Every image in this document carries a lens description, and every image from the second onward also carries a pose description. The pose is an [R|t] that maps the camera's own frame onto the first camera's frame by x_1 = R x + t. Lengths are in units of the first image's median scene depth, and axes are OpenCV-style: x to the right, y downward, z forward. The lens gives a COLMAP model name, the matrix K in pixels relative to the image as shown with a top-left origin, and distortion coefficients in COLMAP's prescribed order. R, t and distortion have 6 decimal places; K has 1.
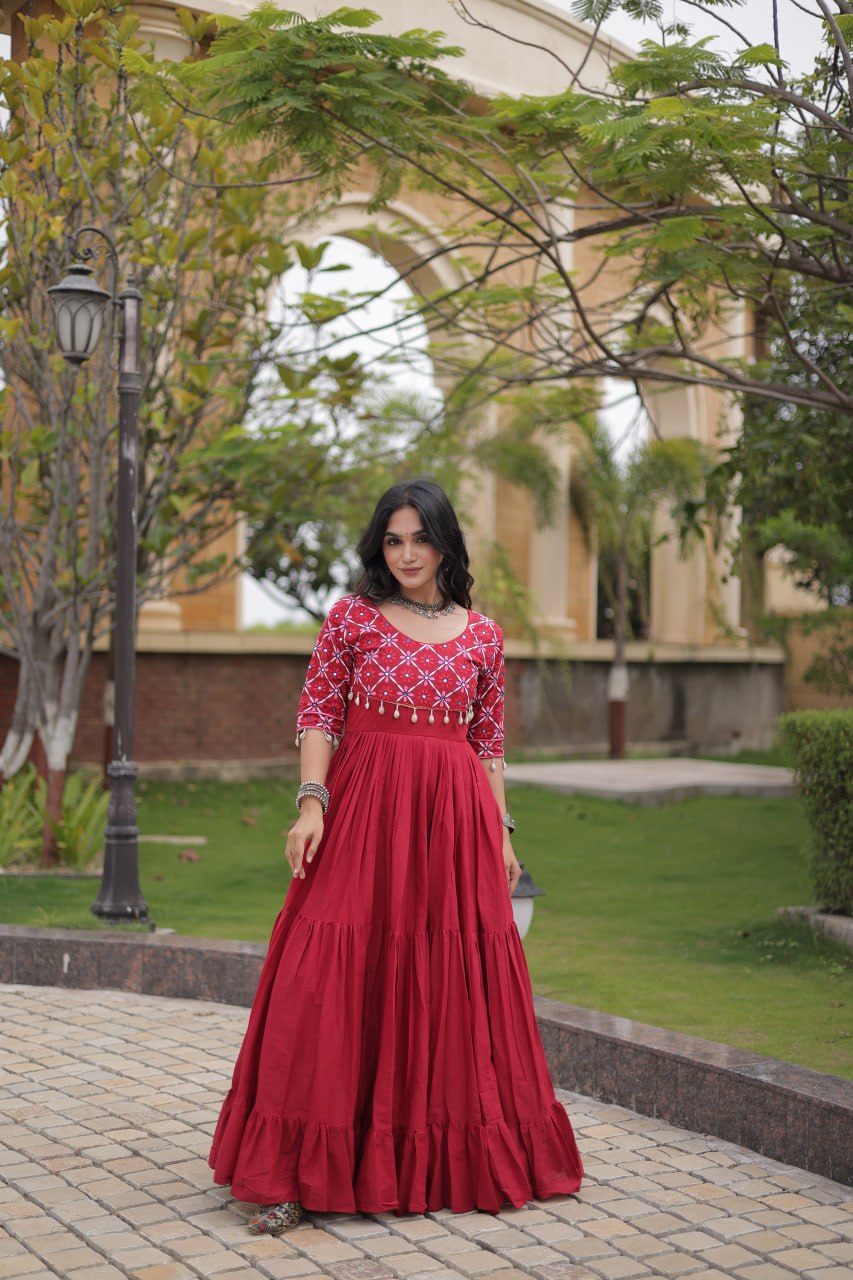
lens RADIAL K [[1880.4, 0, 419.3], [0, 1880.4, 635.7], [0, 0, 1]] dist [0.000215, -0.029165]
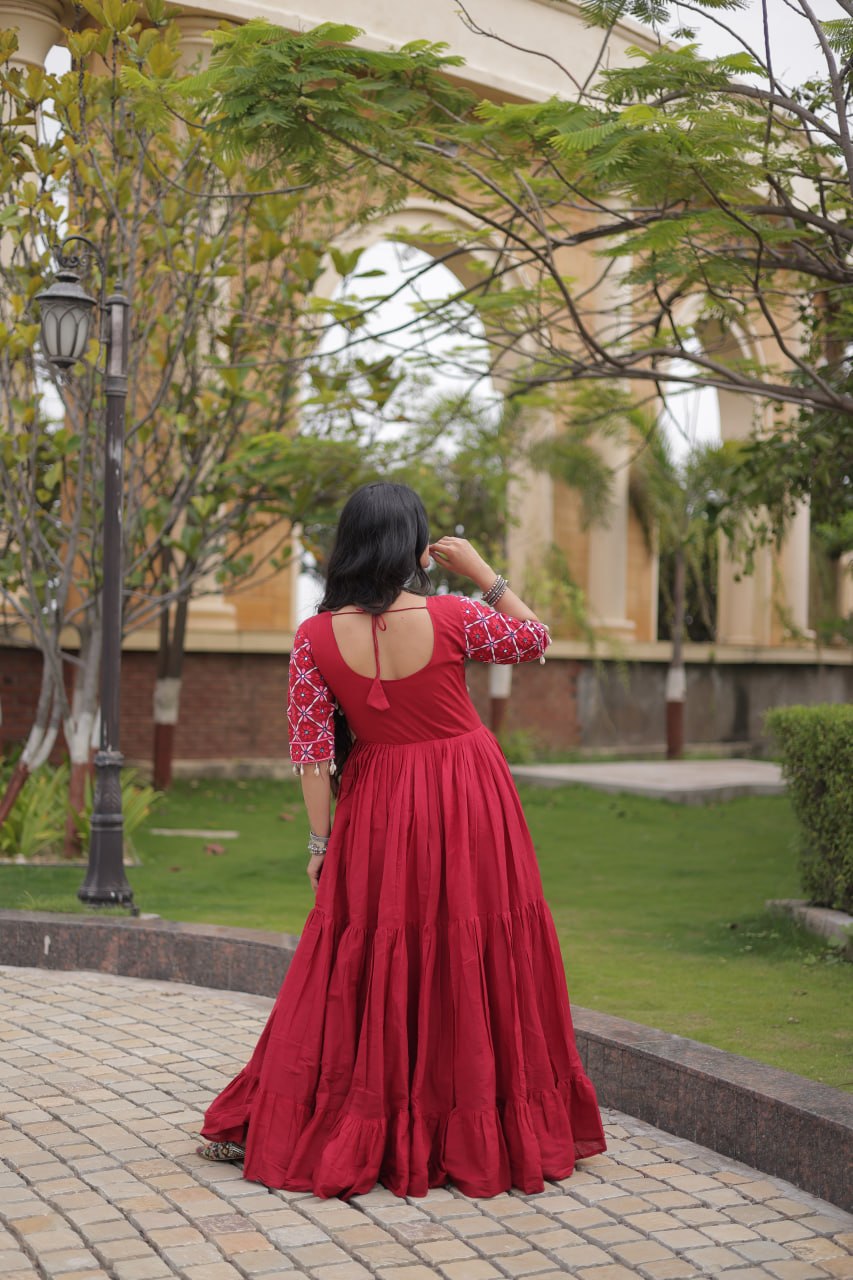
lens RADIAL K [[1876.1, 0, 426.0], [0, 1876.1, 633.8], [0, 0, 1]] dist [-0.005755, -0.005954]
pose [[0.998871, 0.001052, -0.047483, 0.051570], [-0.001192, 0.999995, -0.002914, 0.003773], [0.047480, 0.002967, 0.998868, -0.018151]]
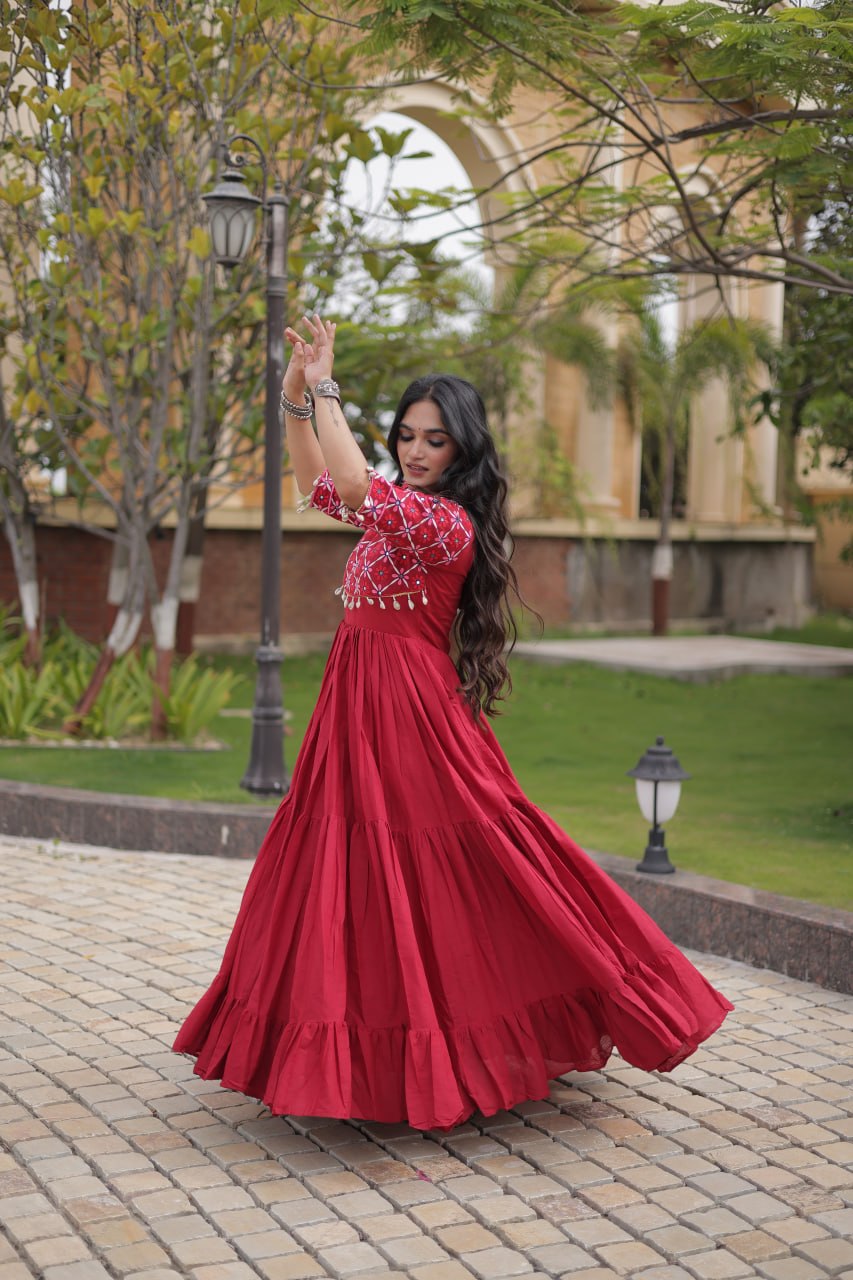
lens RADIAL K [[1877.8, 0, 440.4], [0, 1877.8, 651.9], [0, 0, 1]] dist [-0.007185, -0.006625]
pose [[0.999927, 0.010072, 0.006609, -0.053519], [-0.010559, 0.996876, 0.078275, -0.011269], [-0.005800, -0.078340, 0.996910, -0.045200]]
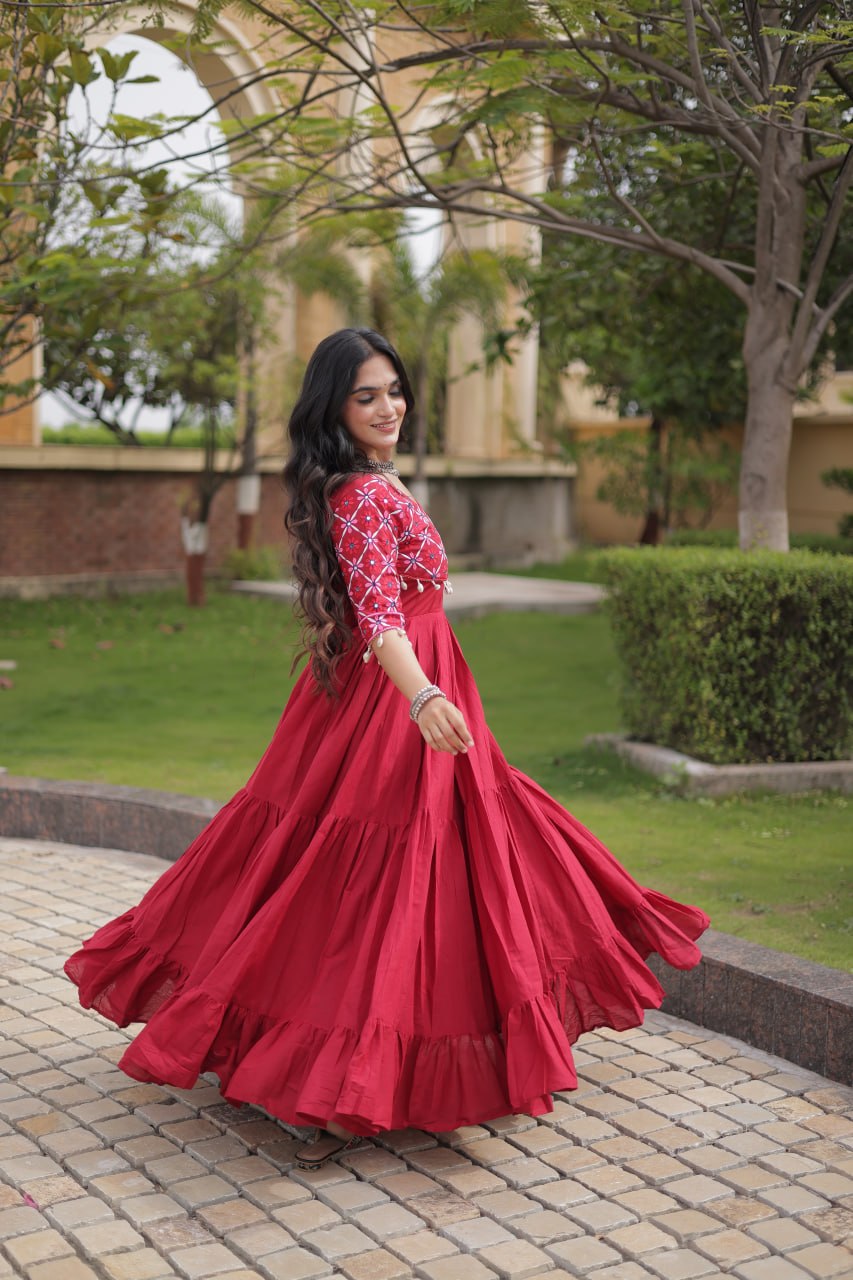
lens RADIAL K [[1877.8, 0, 440.4], [0, 1877.8, 651.9], [0, 0, 1]] dist [-0.007185, -0.006625]
pose [[0.992335, -0.004354, 0.123497, -0.018041], [-0.009674, 0.993575, 0.112759, -0.017670], [-0.123194, -0.113089, 0.985918, -0.014635]]
